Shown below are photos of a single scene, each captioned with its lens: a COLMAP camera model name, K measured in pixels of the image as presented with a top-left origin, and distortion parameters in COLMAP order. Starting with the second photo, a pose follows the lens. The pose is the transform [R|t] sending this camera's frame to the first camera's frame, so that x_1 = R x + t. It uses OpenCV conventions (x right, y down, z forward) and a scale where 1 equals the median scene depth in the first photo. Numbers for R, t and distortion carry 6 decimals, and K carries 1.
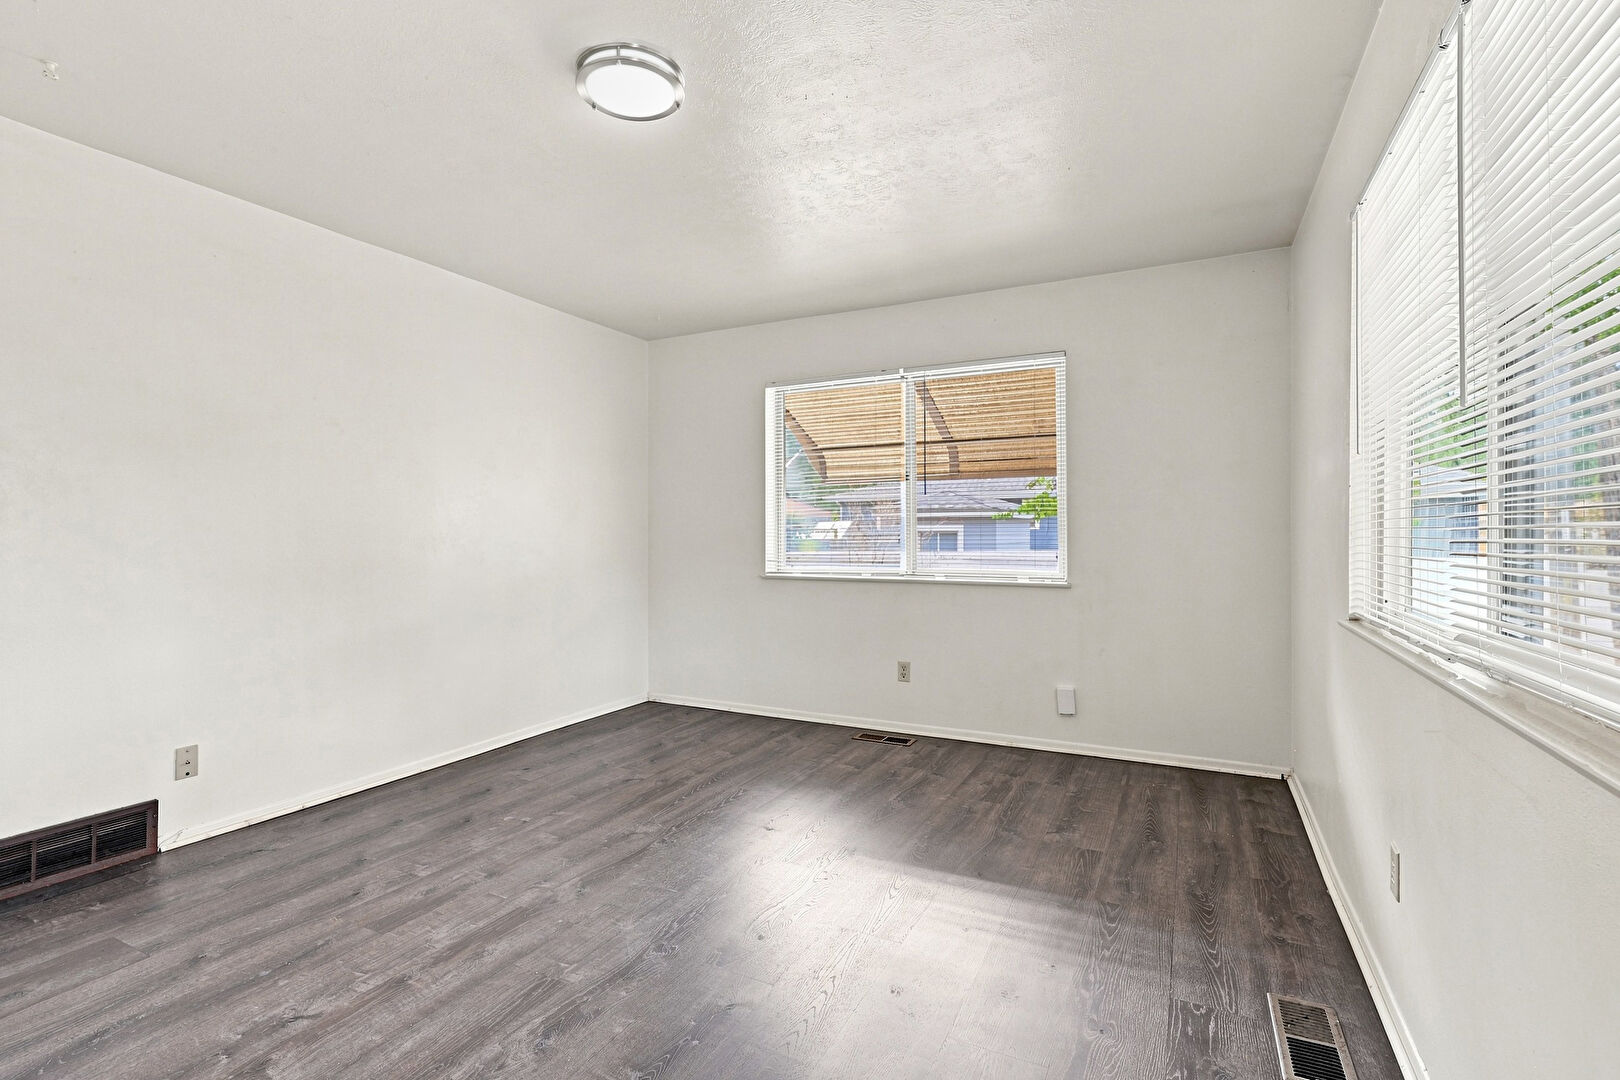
lens RADIAL K [[751.4, 0, 791.4], [0, 751.4, 525.9], [0, 0, 1]] dist [0.003473, -0.000010]
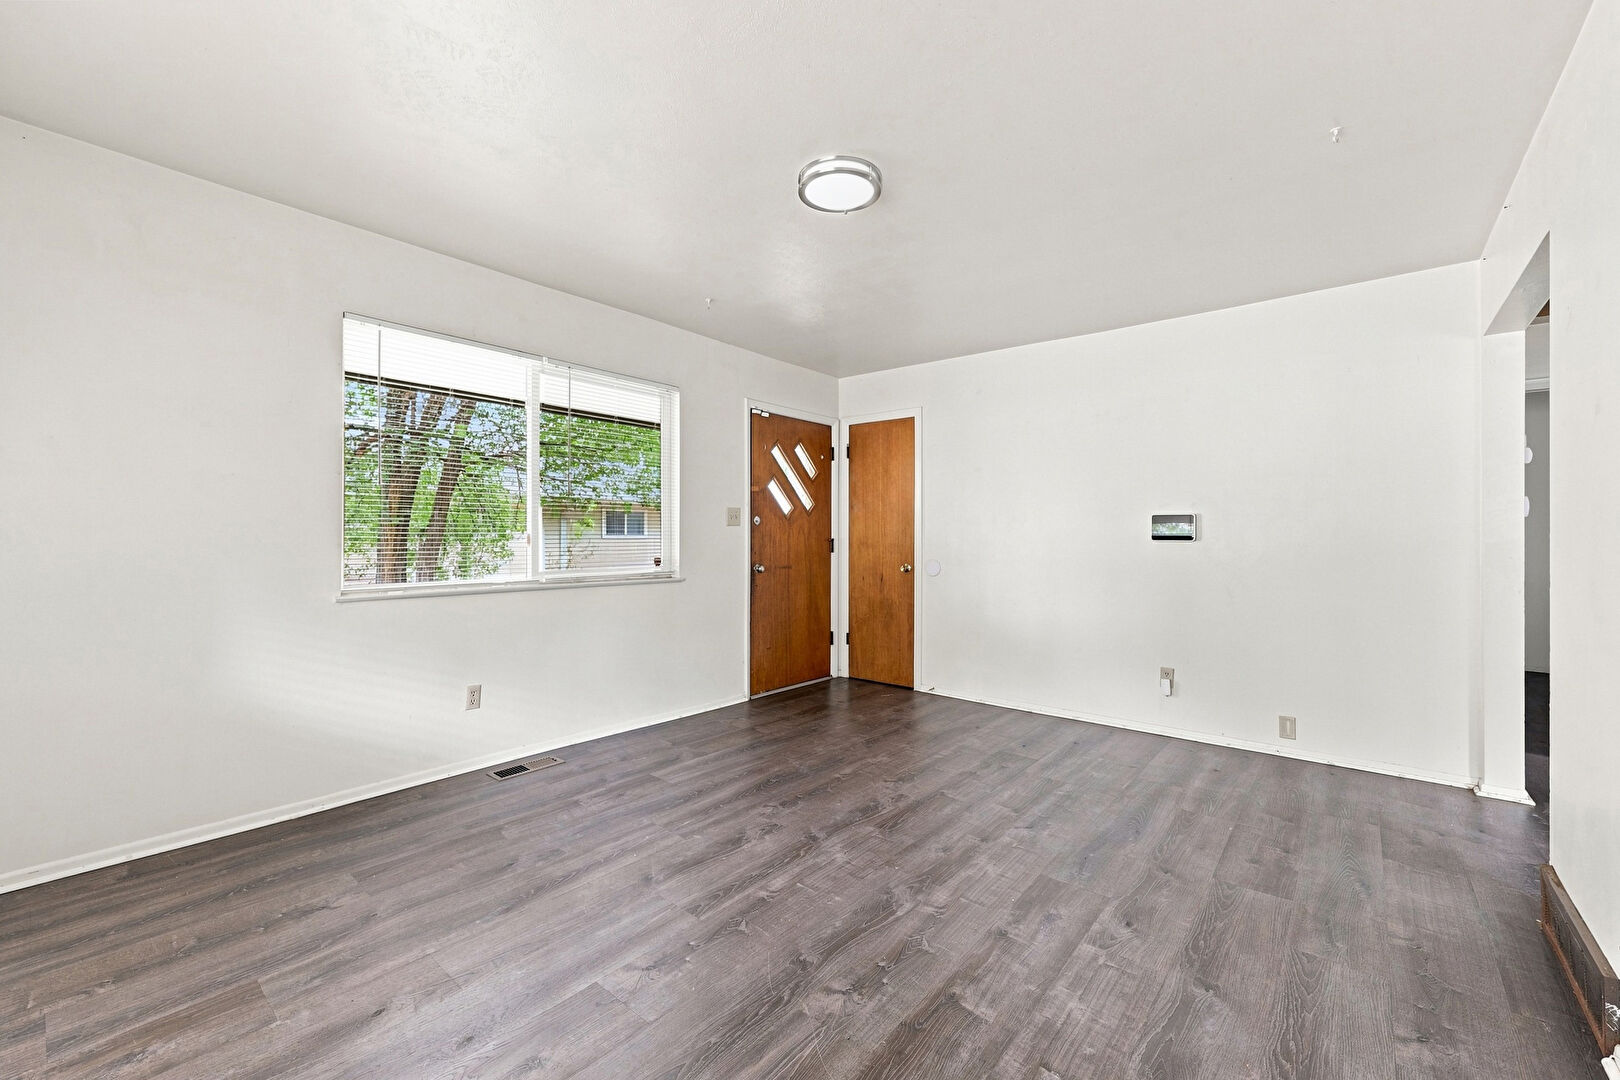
lens RADIAL K [[671.1, 0, 803.0], [0, 671.1, 541.1], [0, 0, 1]] dist [0.000758, -0.000160]
pose [[-0.977359, -0.007361, 0.211462, -0.271880], [-0.008664, 0.999949, -0.005236, 0.013505], [-0.211412, -0.006950, -0.977372, 1.467109]]
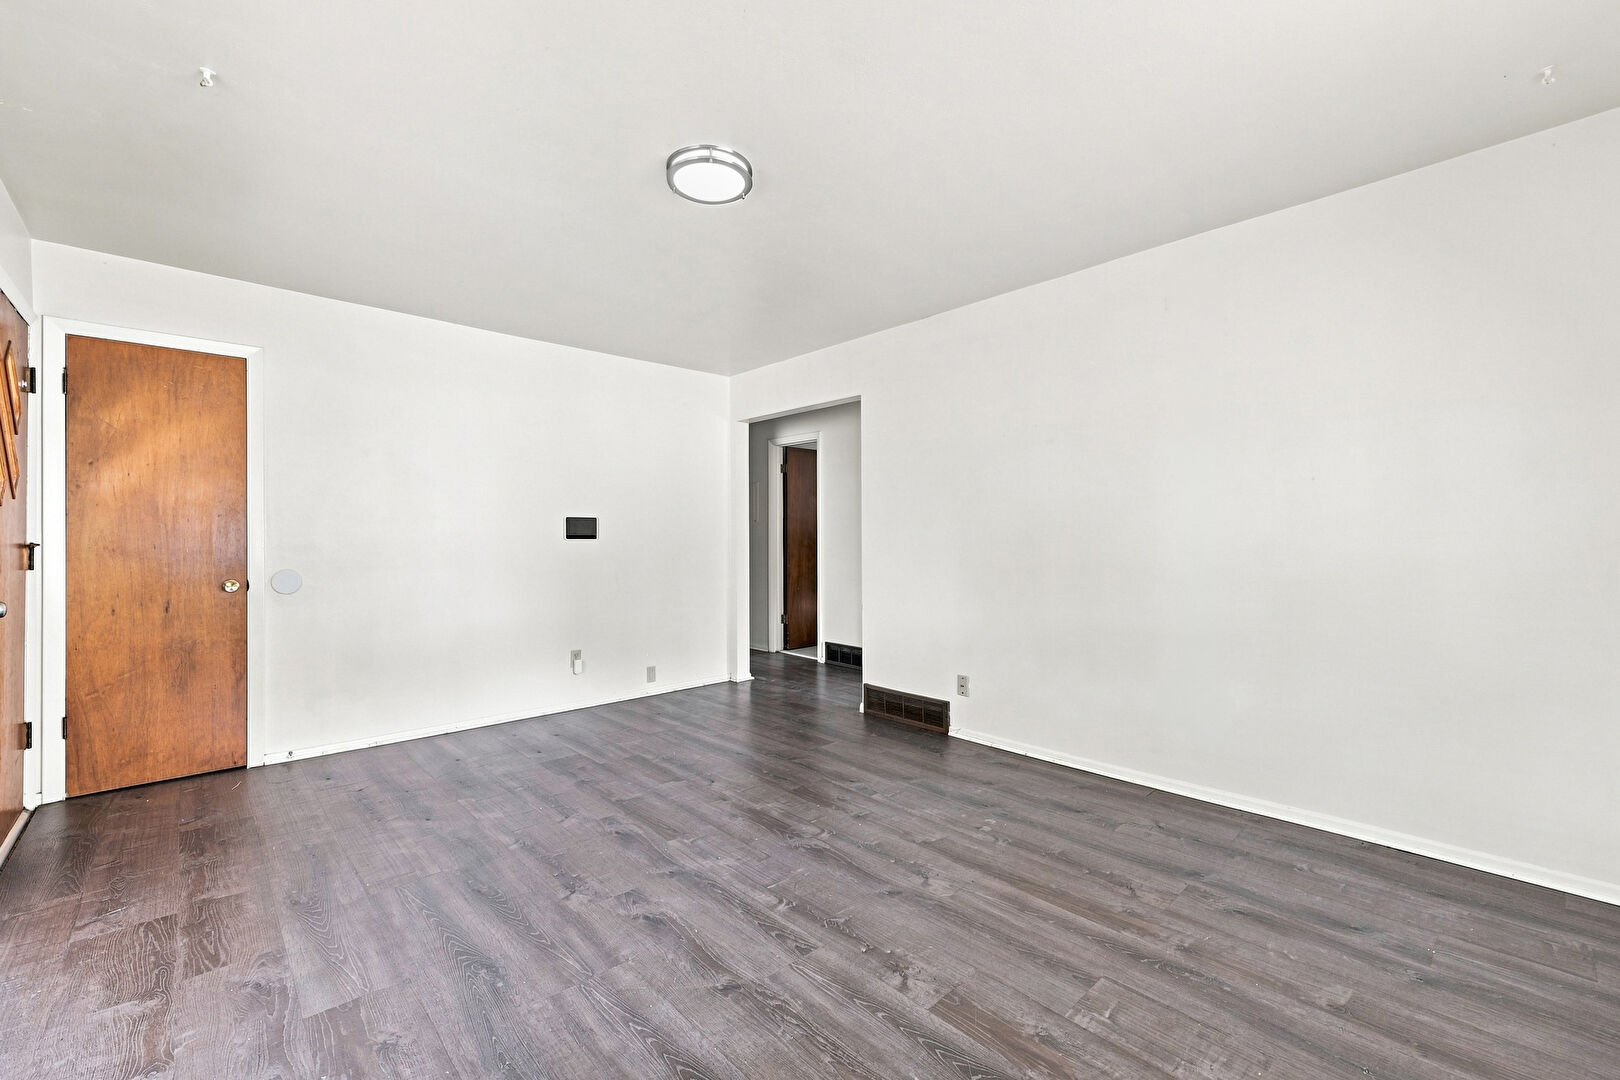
lens RADIAL K [[670.5, 0, 824.6], [0, 670.5, 529.8], [0, 0, 1]] dist [0.001469, -0.000113]
pose [[-0.311870, -0.007791, -0.950093, 0.538973], [0.013869, 0.999823, -0.012752, 0.006055], [0.950023, -0.017154, -0.311707, 1.052398]]
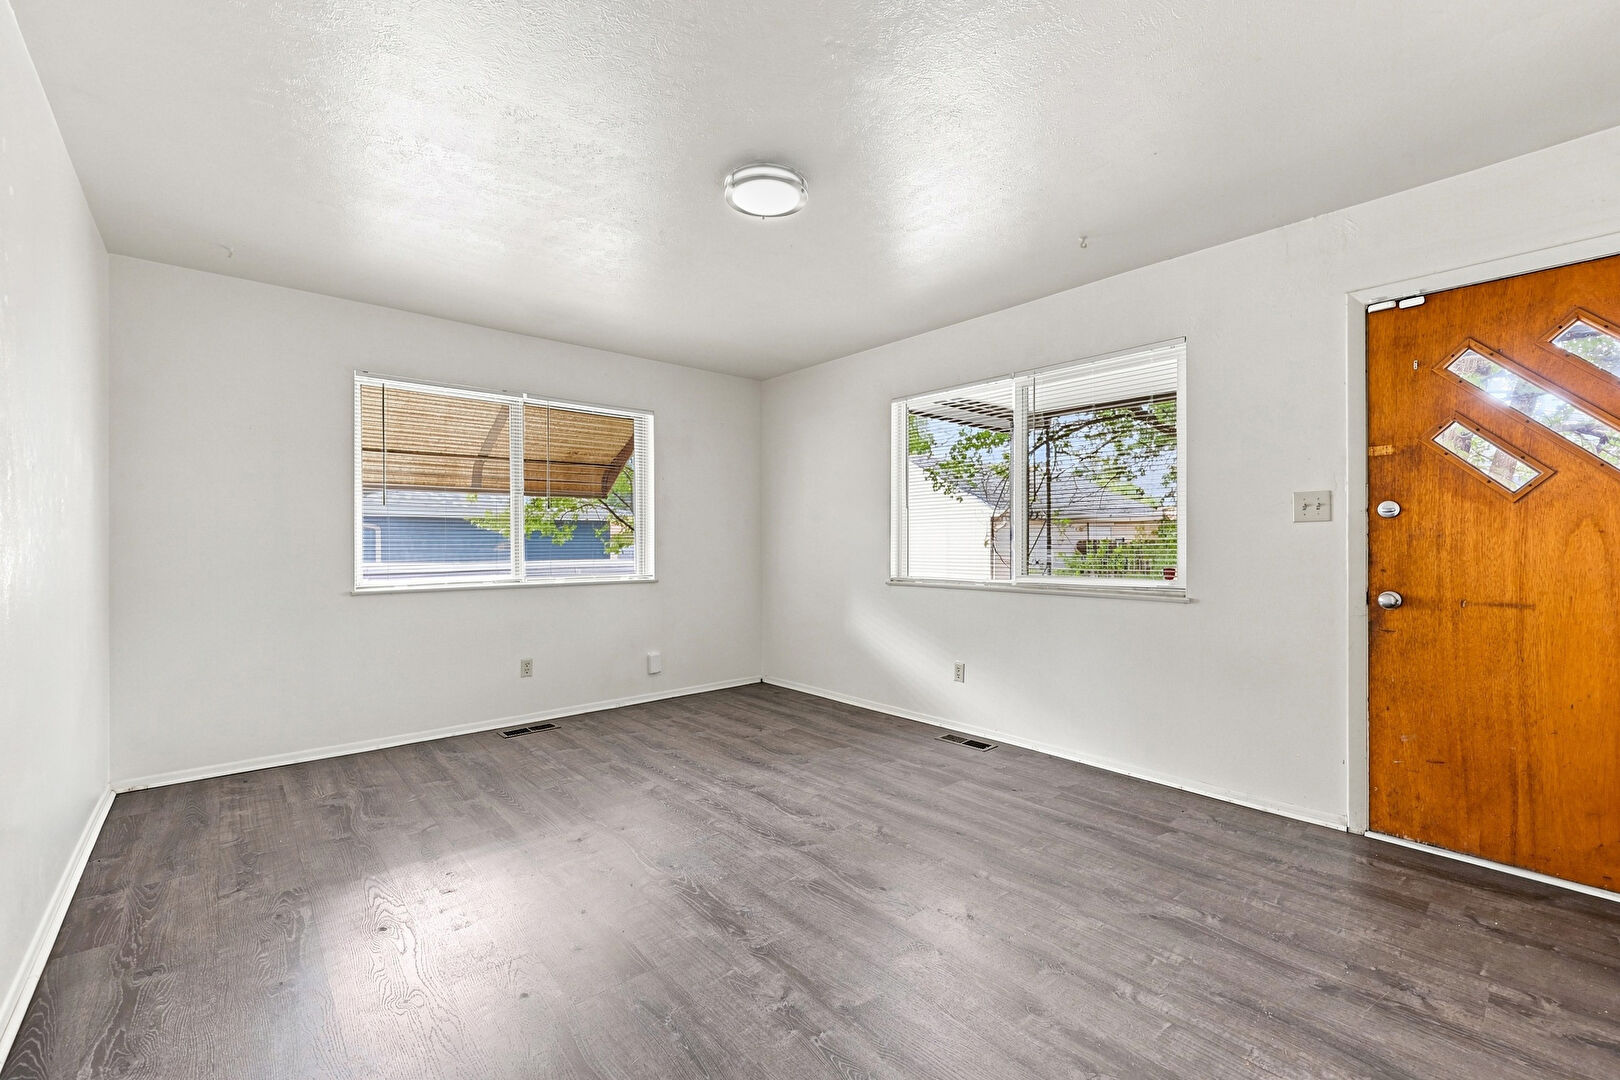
lens RADIAL K [[671.1, 0, 803.0], [0, 671.1, 541.1], [0, 0, 1]] dist [0.000758, -0.000160]
pose [[0.371323, 0.002690, 0.928500, -0.867279], [-0.008712, 0.999962, 0.000587, 0.003889], [-0.928463, -0.008307, 0.371332, 0.358262]]
